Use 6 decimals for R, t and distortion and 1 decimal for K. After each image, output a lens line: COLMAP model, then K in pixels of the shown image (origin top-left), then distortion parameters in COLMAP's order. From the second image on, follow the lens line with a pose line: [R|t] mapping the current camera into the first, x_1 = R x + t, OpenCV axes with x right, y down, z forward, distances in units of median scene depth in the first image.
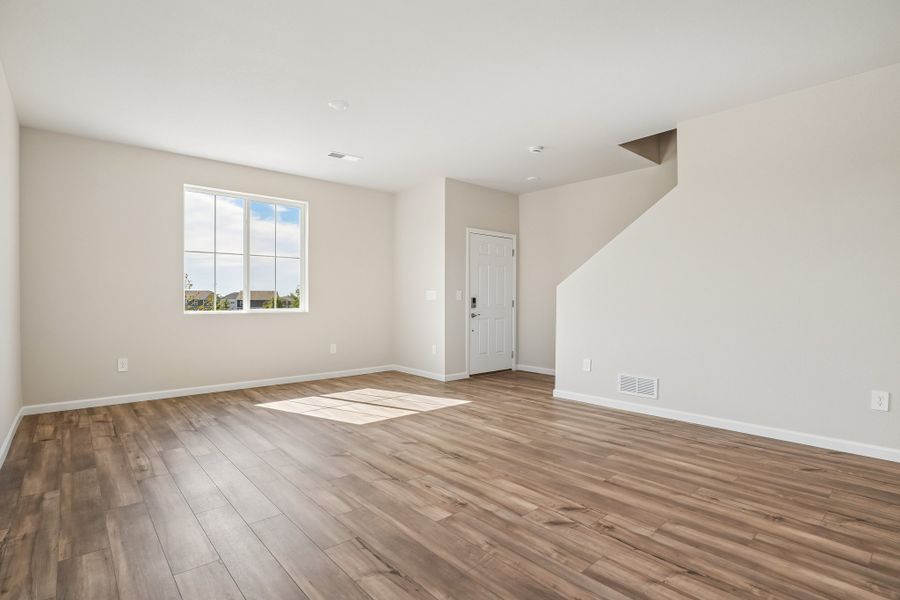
lens RADIAL K [[436.5, 0, 444.3], [0, 436.5, 300.4], [0, 0, 1]] dist [-0.031051, 0.003994]
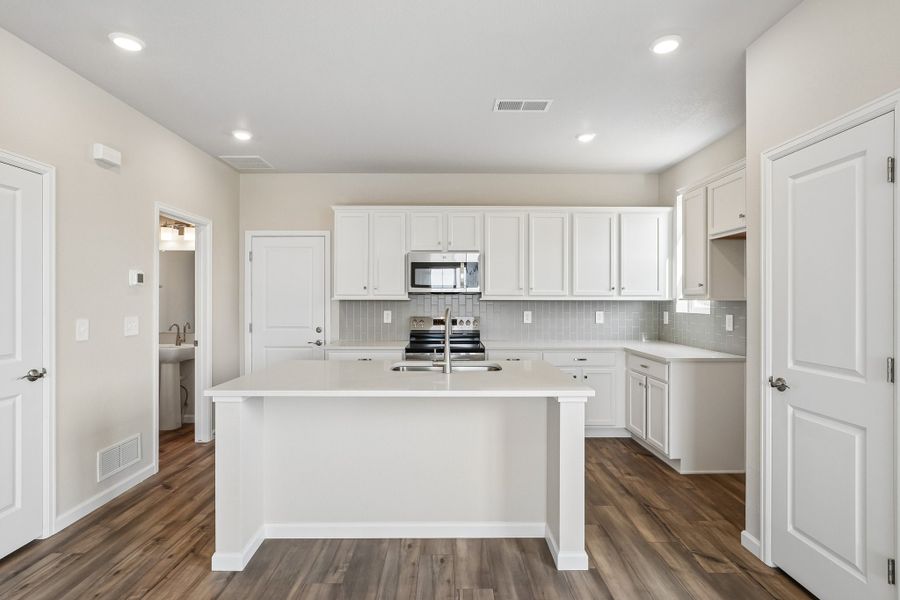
lens RADIAL K [[436.5, 0, 450.0], [0, 436.5, 293.9], [0, 0, 1]] dist [-0.031051, 0.003994]
pose [[-0.763521, 0.014957, 0.645610, -0.276334], [0.002319, 0.999789, -0.020420, -0.042946], [-0.645779, -0.014094, -0.763394, 0.826665]]
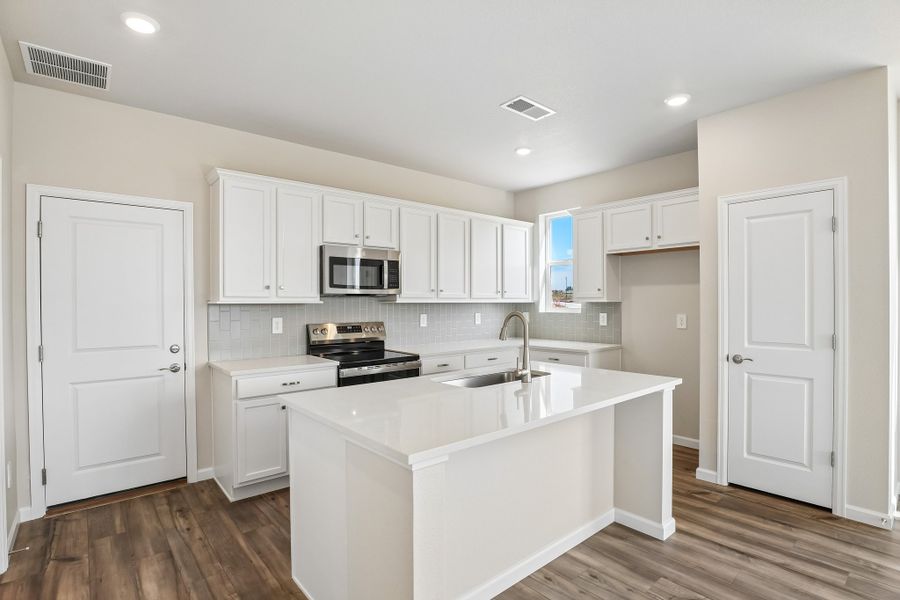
lens RADIAL K [[436.5, 0, 445.6], [0, 436.5, 298.8], [0, 0, 1]] dist [-0.031051, 0.003994]
pose [[-0.999916, 0.012390, 0.003770, 0.110383], [0.012349, 0.999868, -0.010603, -0.046094], [-0.003901, -0.010556, -0.999937, 0.902997]]
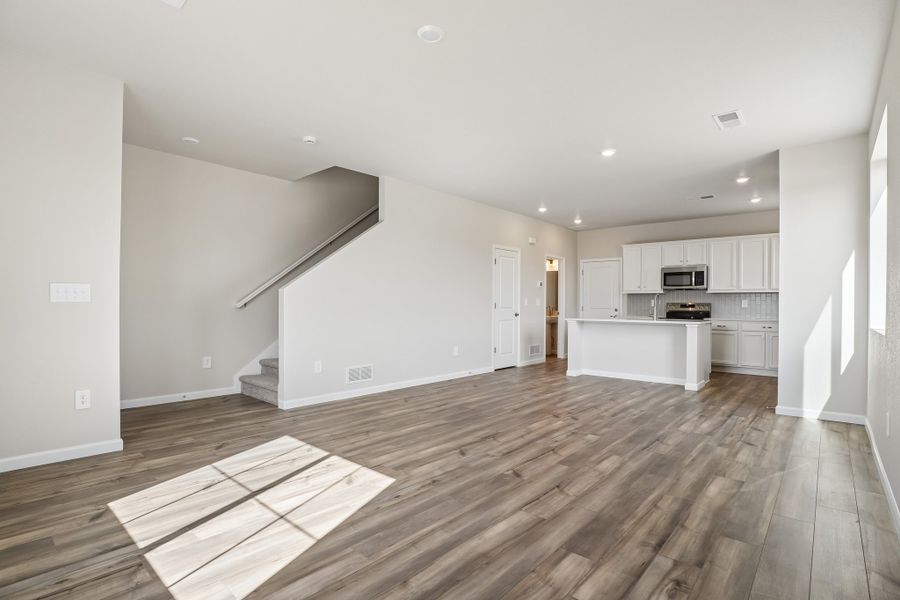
lens RADIAL K [[436.5, 0, 456.9], [0, 436.5, 300.0], [0, 0, 1]] dist [-0.031051, 0.003994]
pose [[-0.136840, 0.009166, 0.990551, -1.044932], [-0.009907, 0.999895, -0.010622, -0.003360], [-0.990544, -0.011267, -0.136735, 1.149371]]
